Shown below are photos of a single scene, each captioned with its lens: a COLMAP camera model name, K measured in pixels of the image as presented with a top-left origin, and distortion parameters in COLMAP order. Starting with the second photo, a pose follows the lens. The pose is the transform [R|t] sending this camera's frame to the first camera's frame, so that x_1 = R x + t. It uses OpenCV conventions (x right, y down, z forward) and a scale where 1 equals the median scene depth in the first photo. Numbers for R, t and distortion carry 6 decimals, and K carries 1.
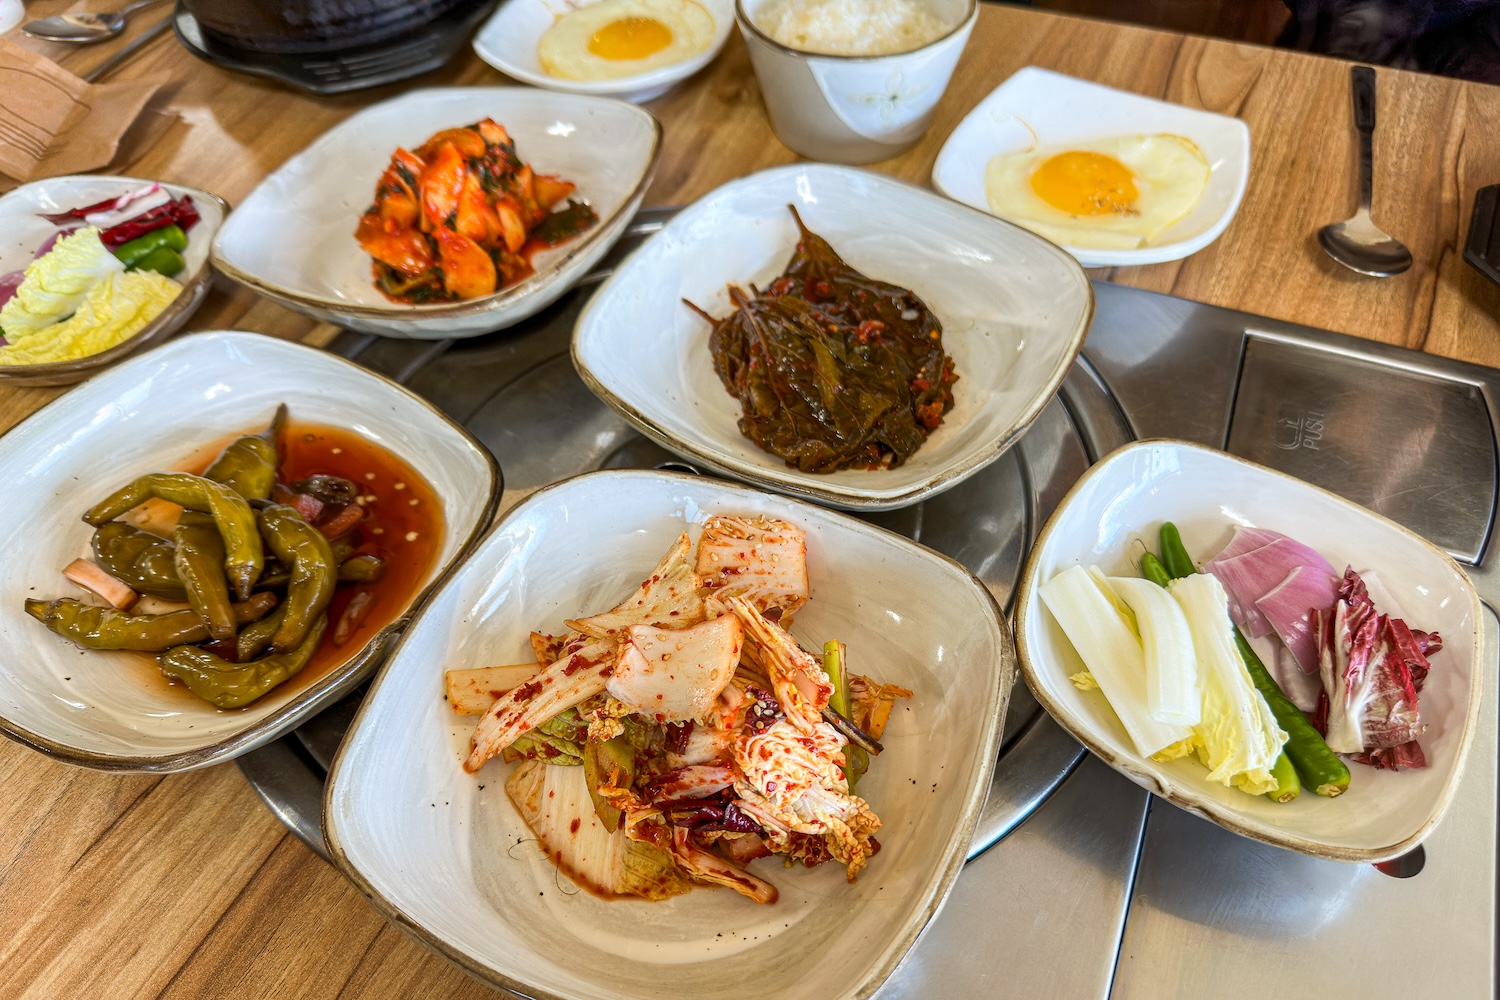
lens RADIAL K [[1089.6, 0, 751.0], [0, 1089.6, 542.2], [0, 0, 1]] dist [0.054131, -0.087211]
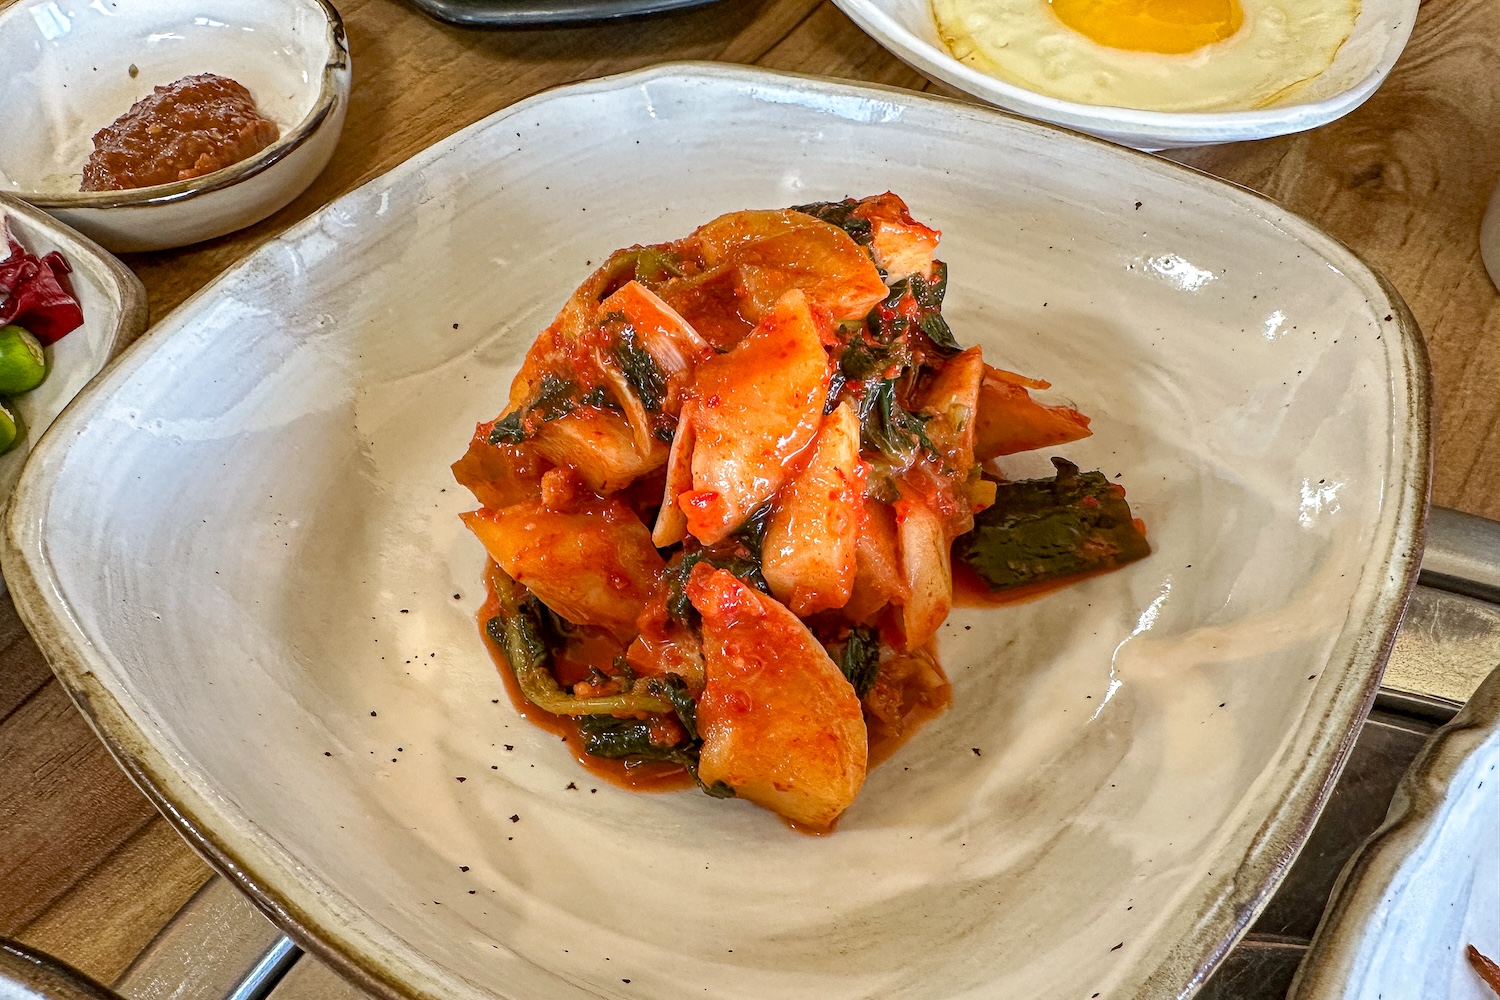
lens RADIAL K [[1036.7, 0, 698.6], [0, 1036.7, 500.3], [0, 0, 1]] dist [-0.005853, -0.000722]
pose [[0.976815, 0.196104, -0.085880, -0.363095], [-0.191966, 0.979908, 0.054125, -0.434832], [0.094768, -0.036384, 0.994834, 0.972795]]
